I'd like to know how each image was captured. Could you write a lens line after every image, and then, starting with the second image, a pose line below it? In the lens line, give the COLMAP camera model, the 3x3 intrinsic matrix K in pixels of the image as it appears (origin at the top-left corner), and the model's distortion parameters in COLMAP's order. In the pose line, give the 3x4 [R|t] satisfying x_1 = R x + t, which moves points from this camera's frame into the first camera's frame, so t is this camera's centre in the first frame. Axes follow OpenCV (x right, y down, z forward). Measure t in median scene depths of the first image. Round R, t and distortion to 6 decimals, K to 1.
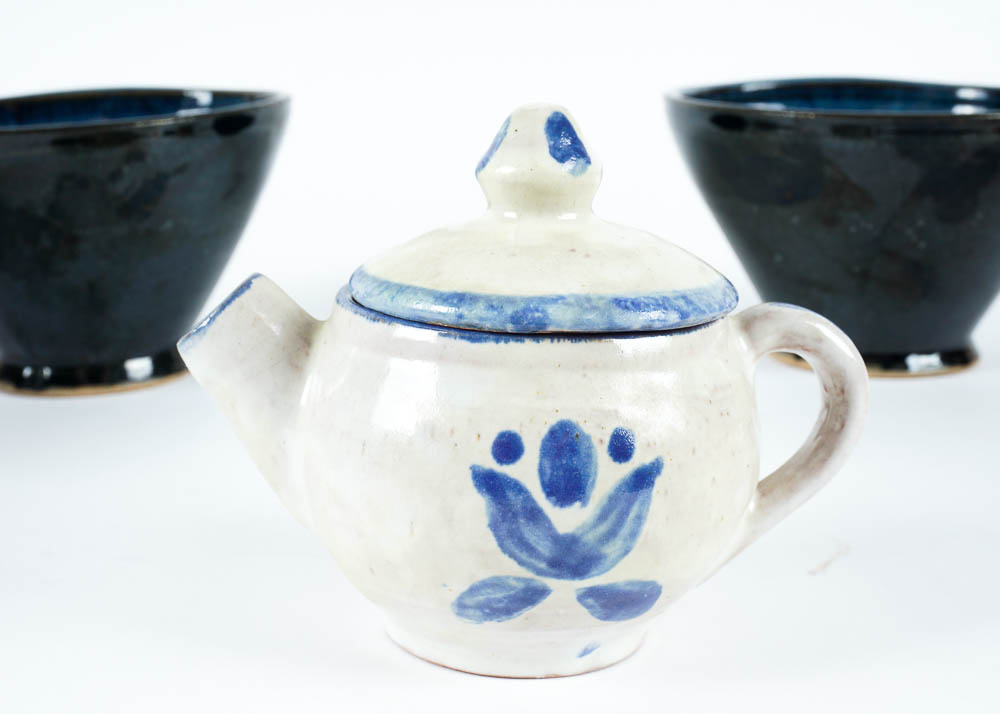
lens RADIAL K [[1672.5, 0, 500.0], [0, 1672.5, 357.0], [0, 0, 1]] dist [-0.003594, 0.004772]
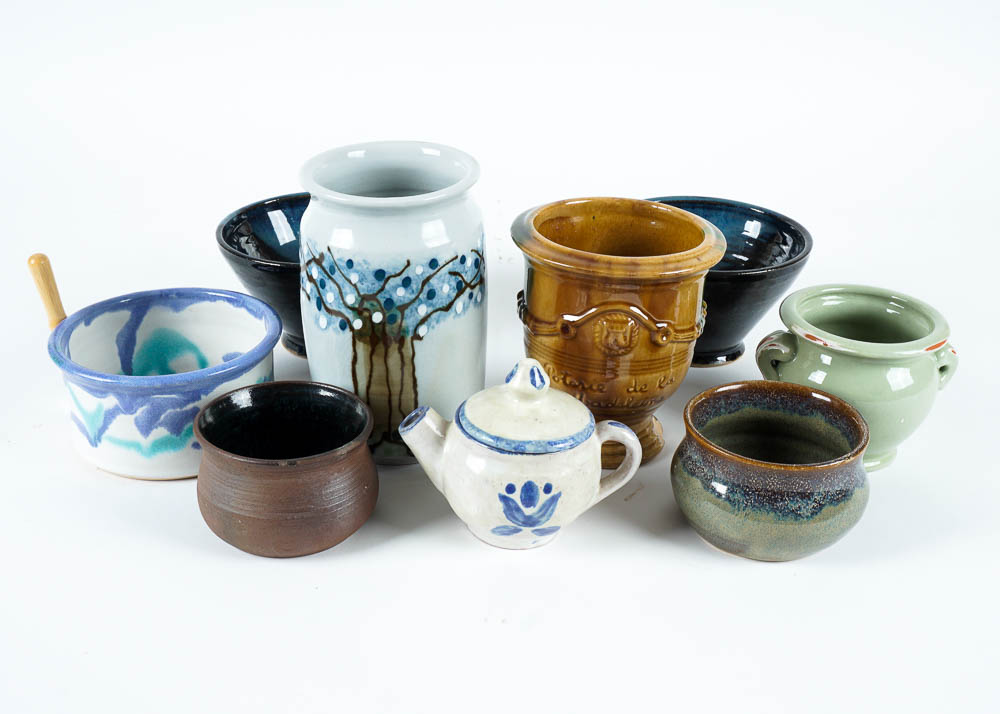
lens RADIAL K [[1306.9, 0, 500.0], [0, 1306.9, 357.0], [0, 0, 1]] dist [-0.004345, 0.008031]
pose [[0.998540, 0.050718, -0.018585, 0.017351], [-0.045328, 0.973906, 0.222379, -0.708086], [0.029379, -0.221212, 0.974783, -1.280572]]
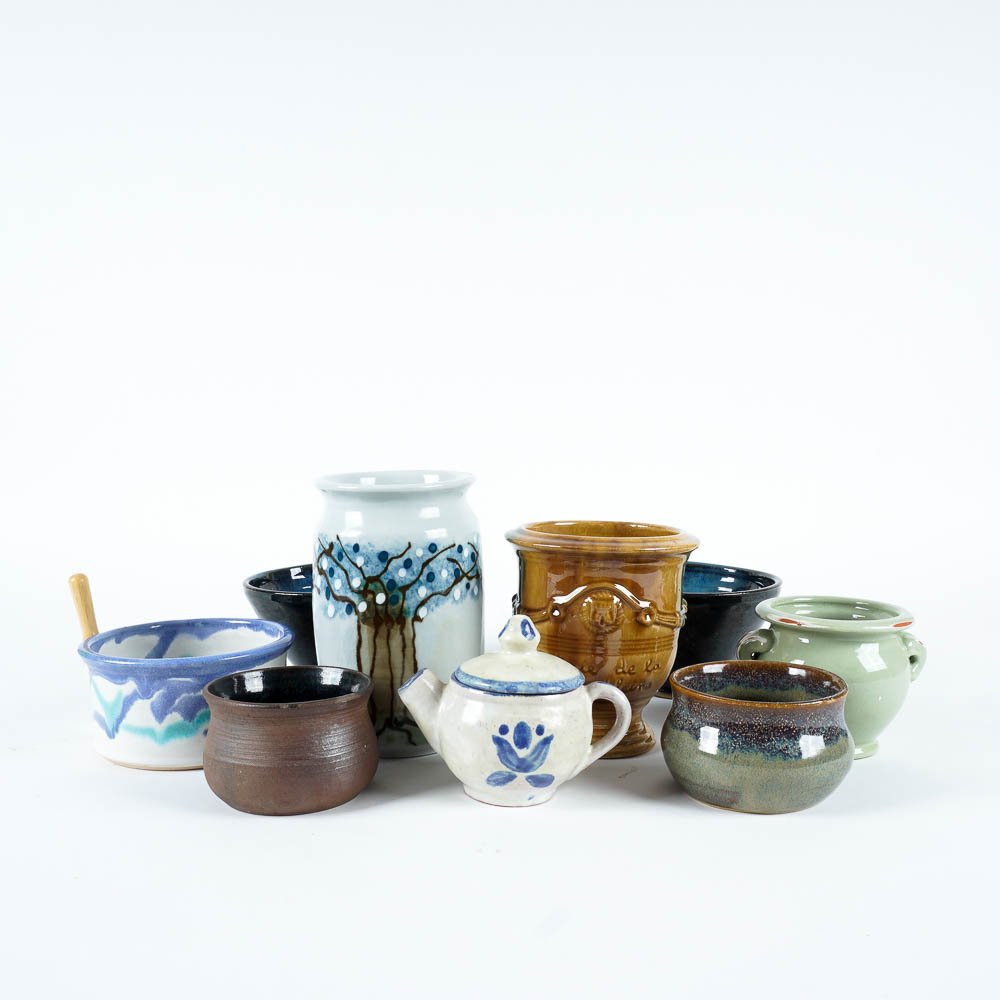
lens RADIAL K [[1137.9, 0, 501.2], [0, 1137.9, 538.8], [0, 0, 1]] dist [-0.022084, -0.020888]
pose [[0.998675, 0.023445, -0.045818, 0.088982], [-0.027784, 0.994947, -0.096483, -0.096764], [0.043324, 0.097629, 0.994279, -1.168894]]
